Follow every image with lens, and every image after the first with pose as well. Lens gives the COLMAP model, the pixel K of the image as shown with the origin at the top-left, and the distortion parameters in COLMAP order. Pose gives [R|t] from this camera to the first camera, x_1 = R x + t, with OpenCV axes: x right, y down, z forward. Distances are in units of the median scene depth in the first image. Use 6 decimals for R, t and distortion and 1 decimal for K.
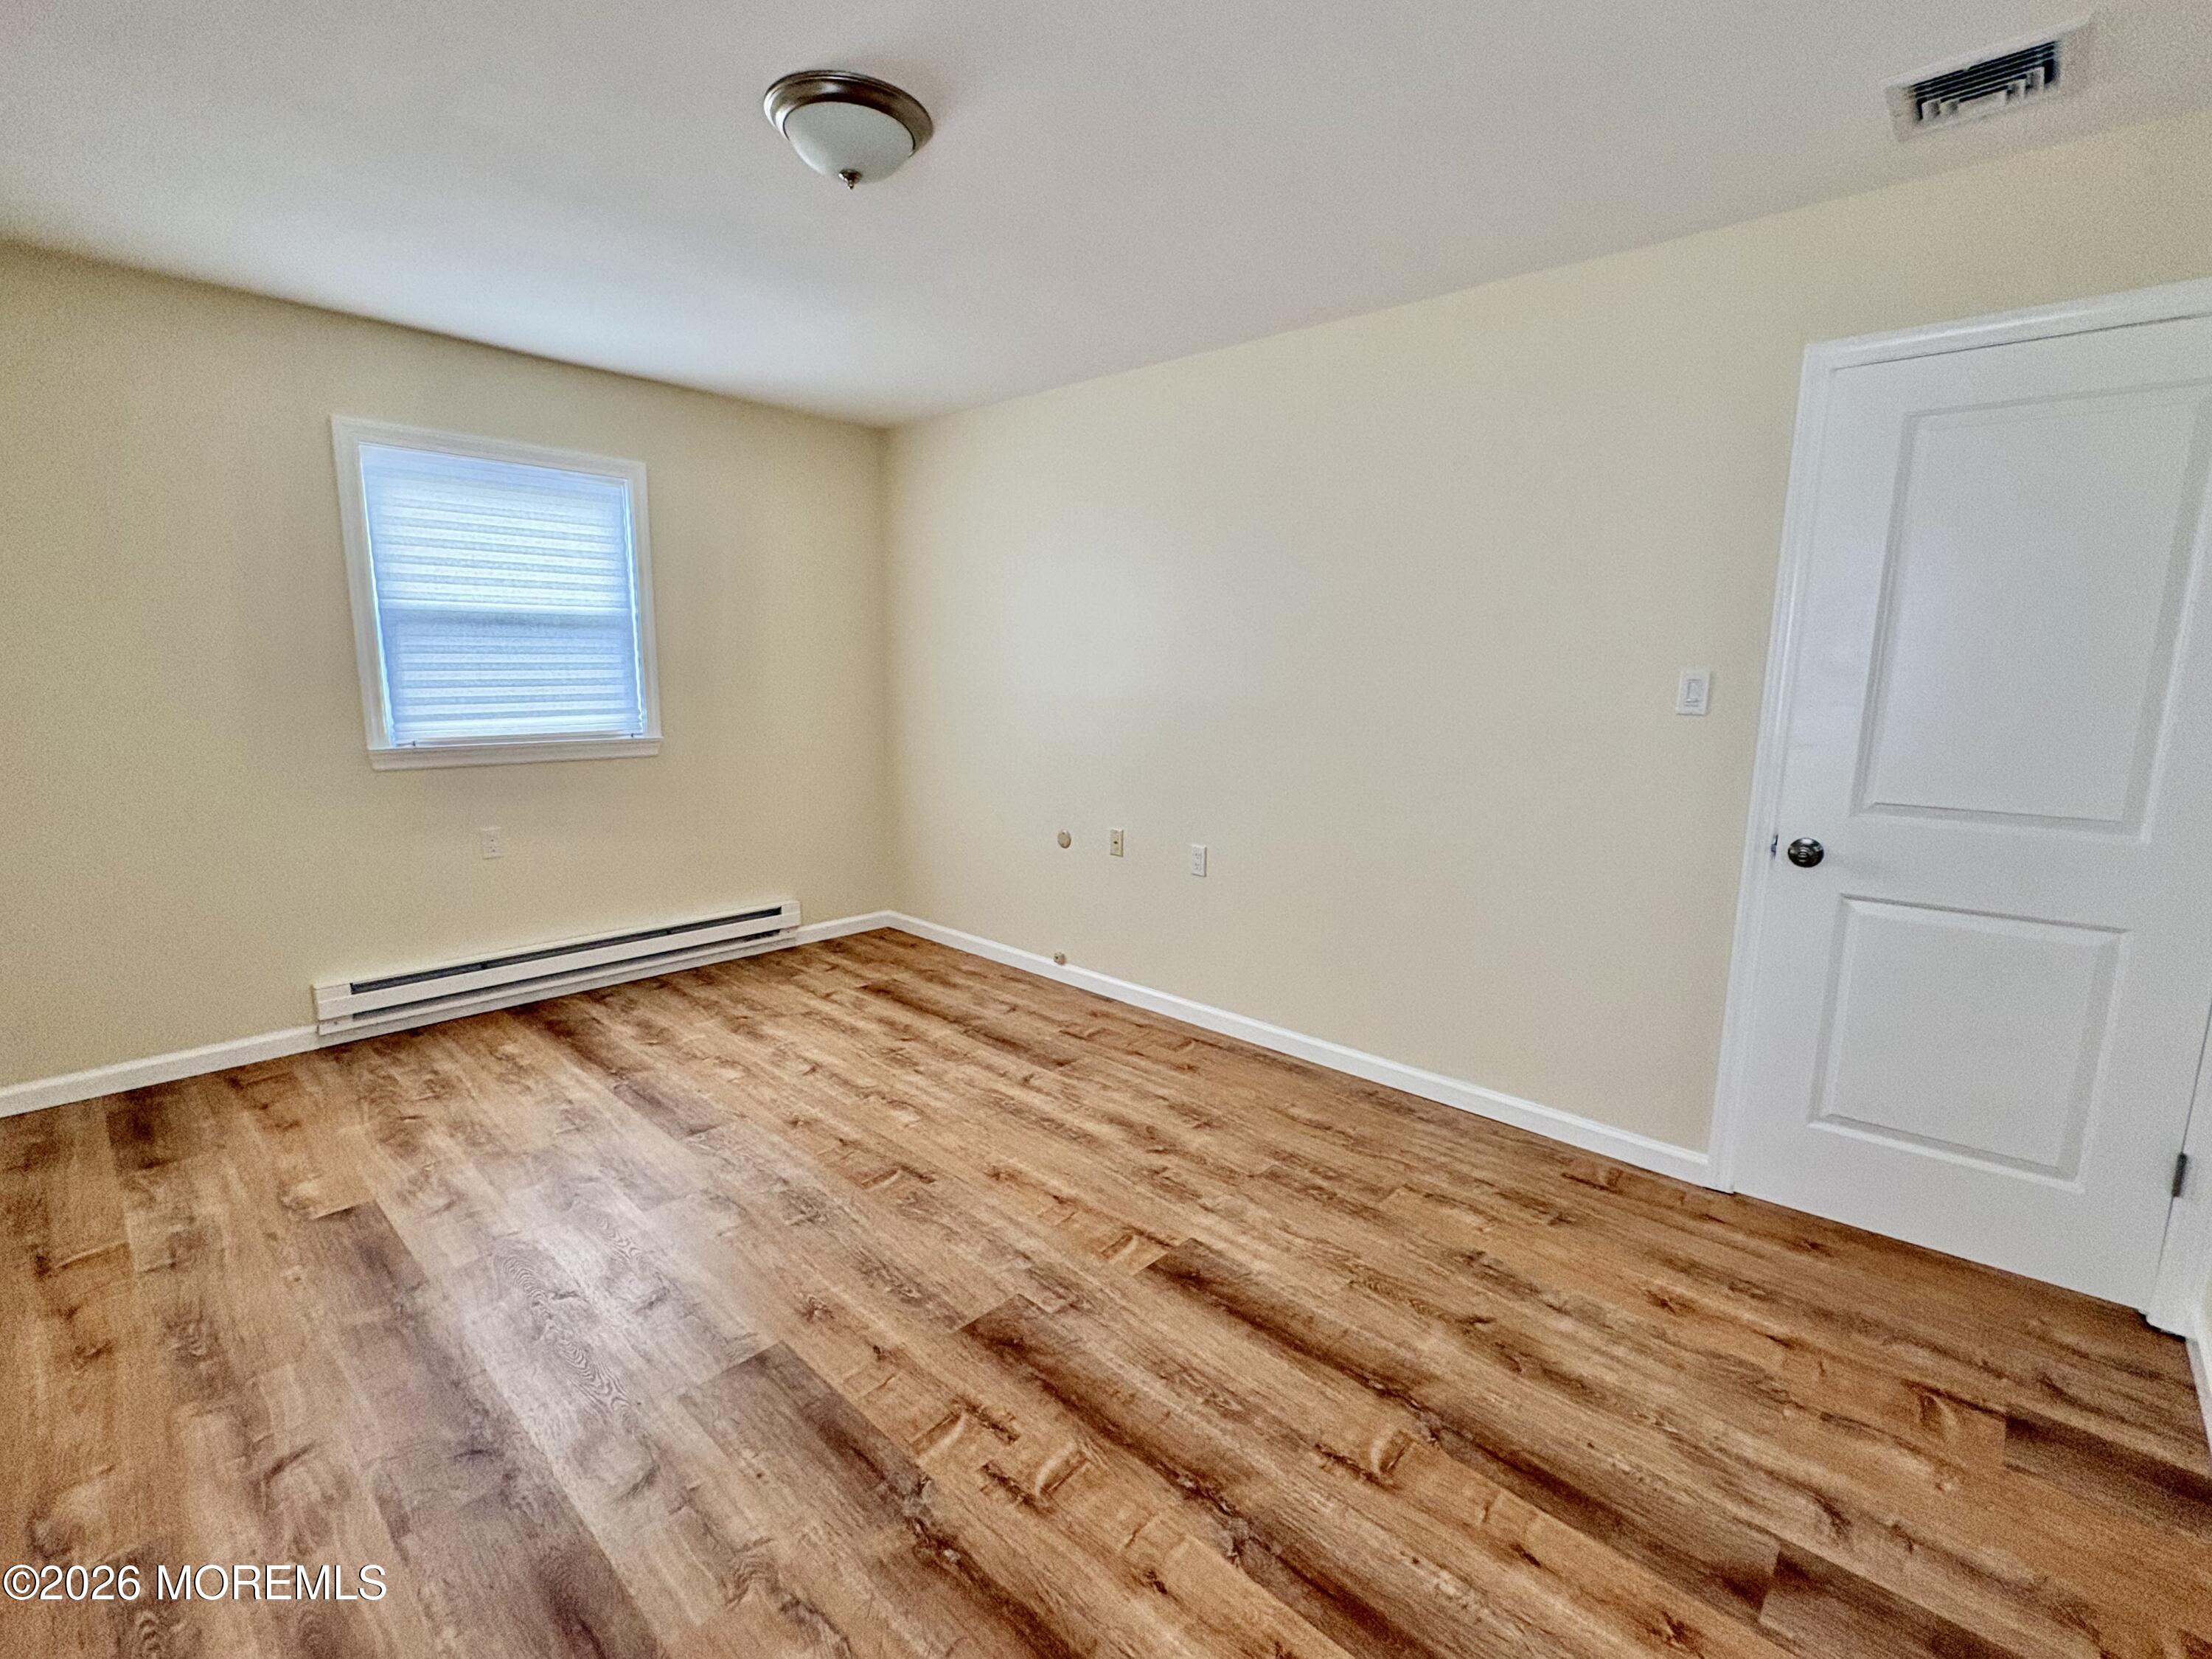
lens RADIAL K [[977.9, 0, 1106.3], [0, 977.9, 820.8], [0, 0, 1]] dist [-0.004852, -0.000028]
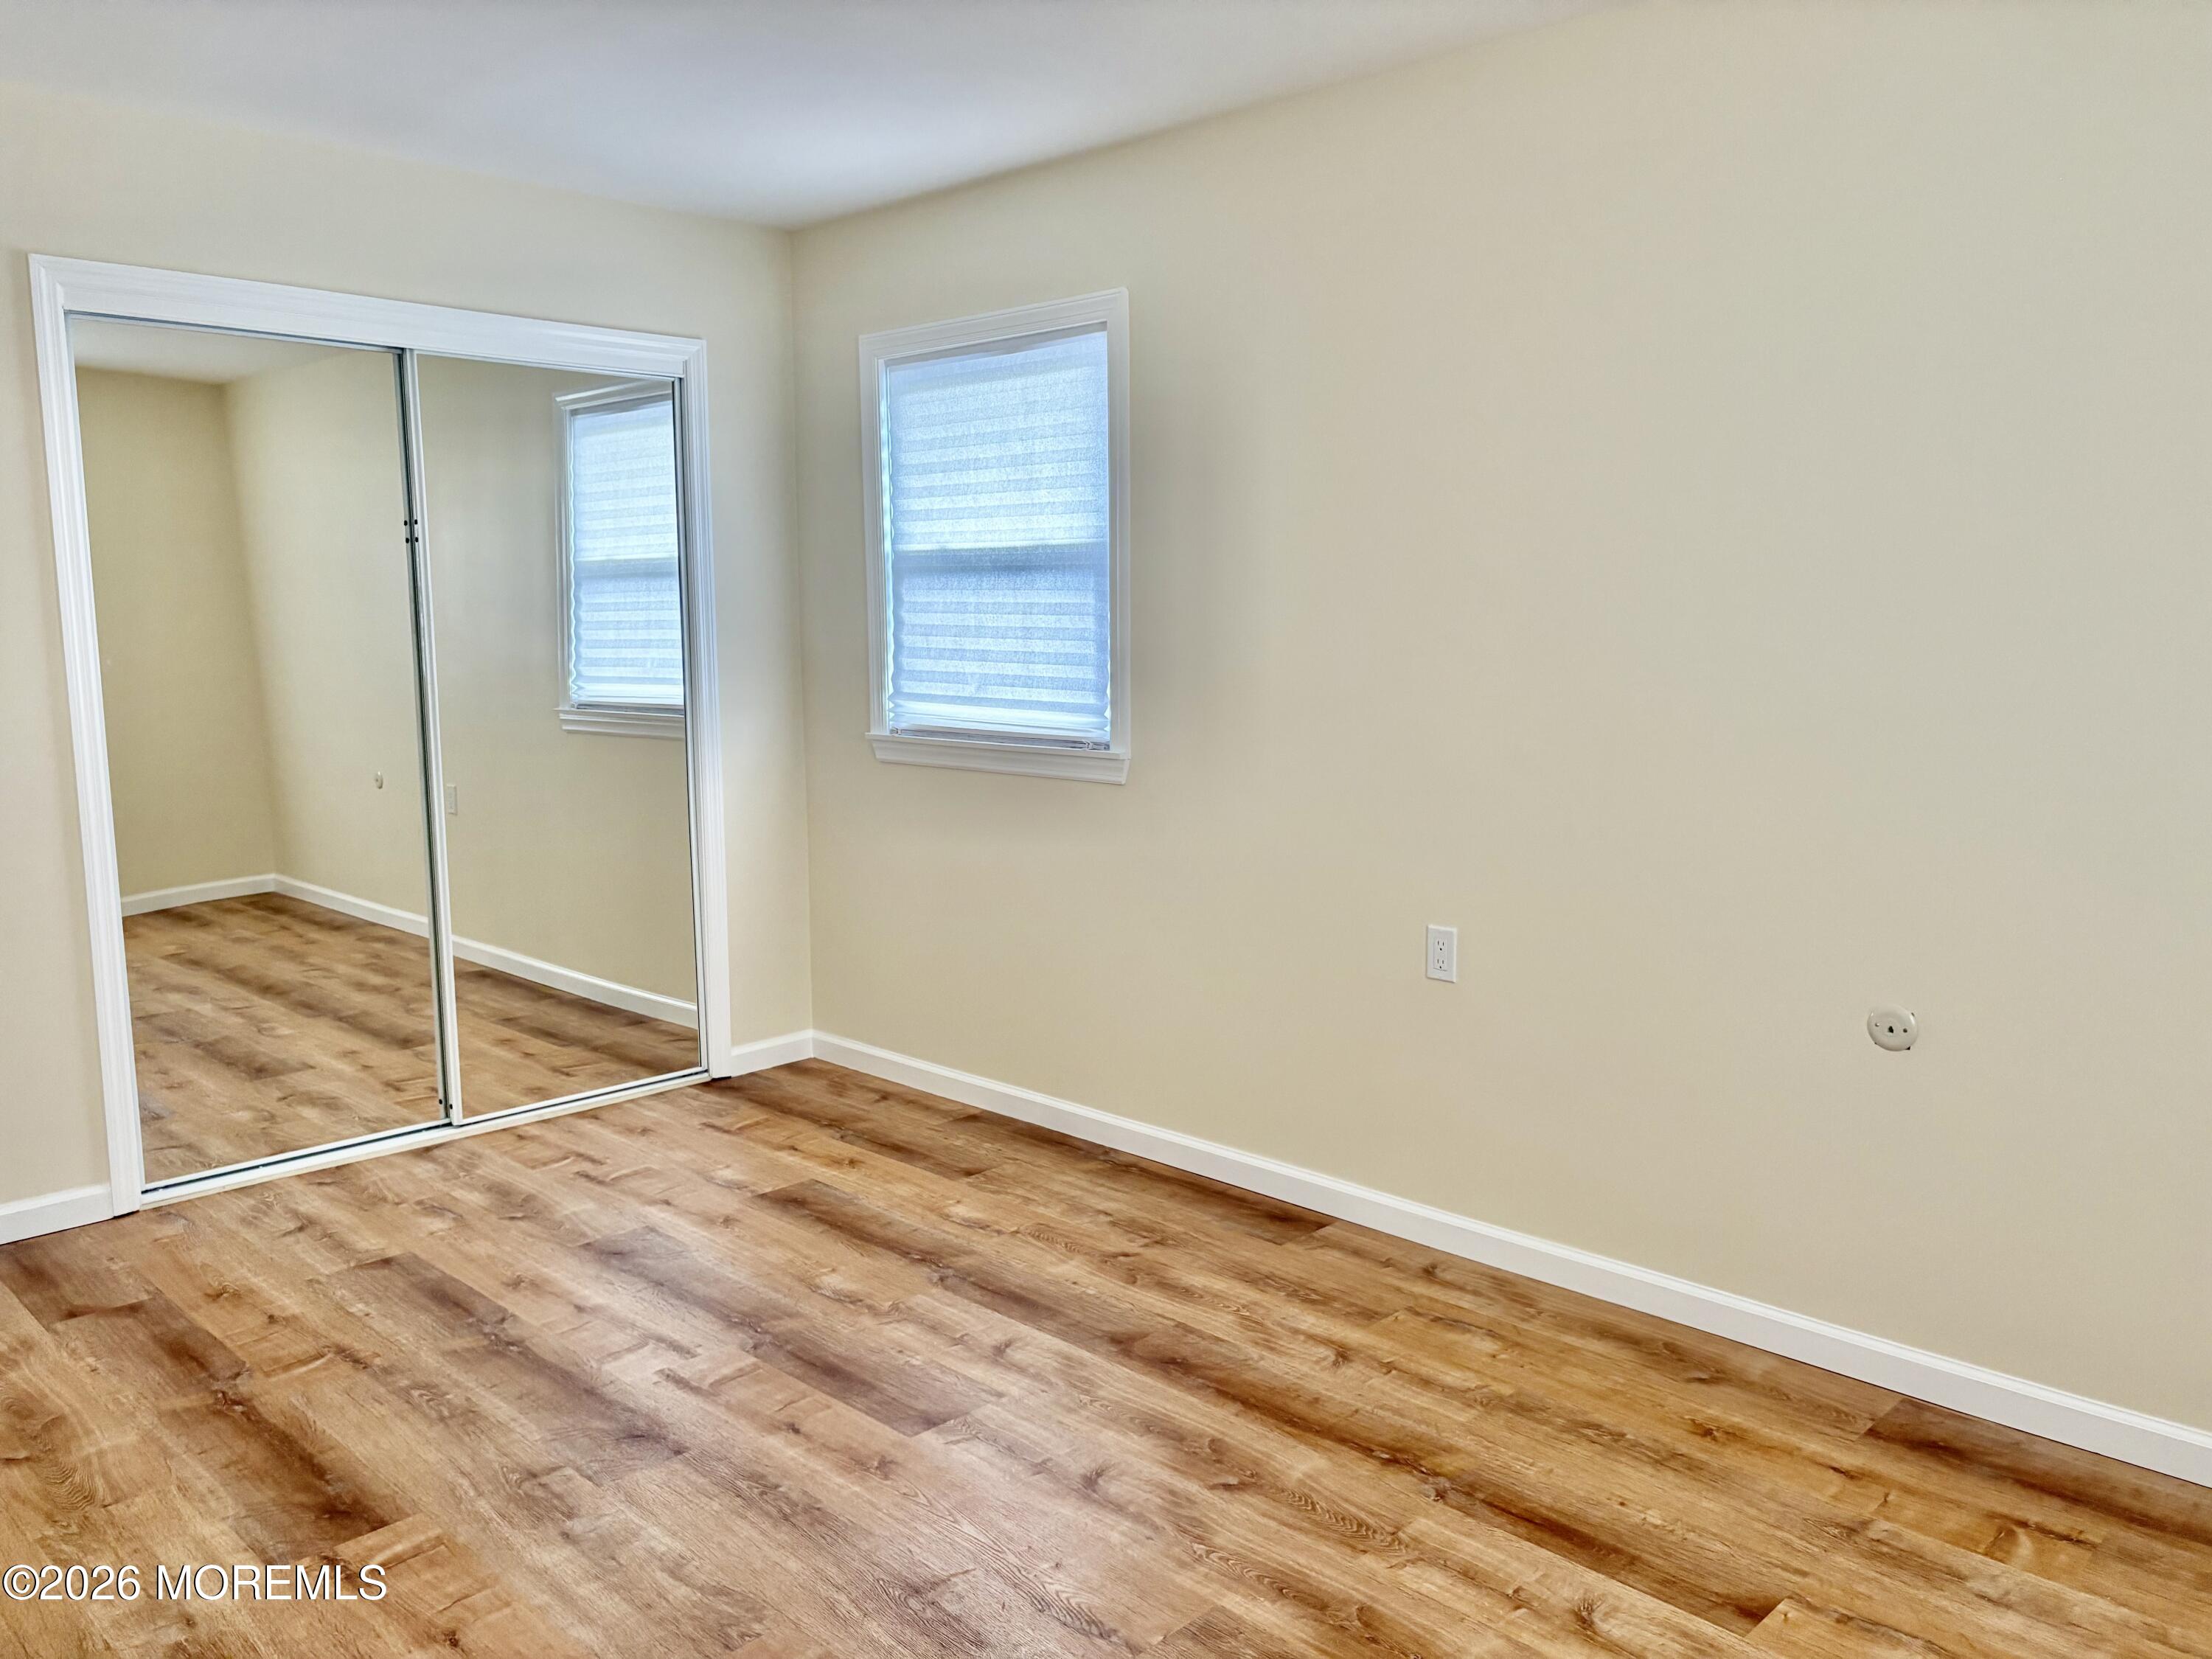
lens RADIAL K [[1702.2, 0, 1105.3], [0, 1702.2, 834.4], [0, 0, 1]] dist [0.021398, -0.001797]
pose [[-0.999105, -0.015645, 0.039292, -0.543628], [-0.003363, 0.955505, 0.294957, -0.372704], [-0.042158, 0.294561, -0.954702, 2.211251]]
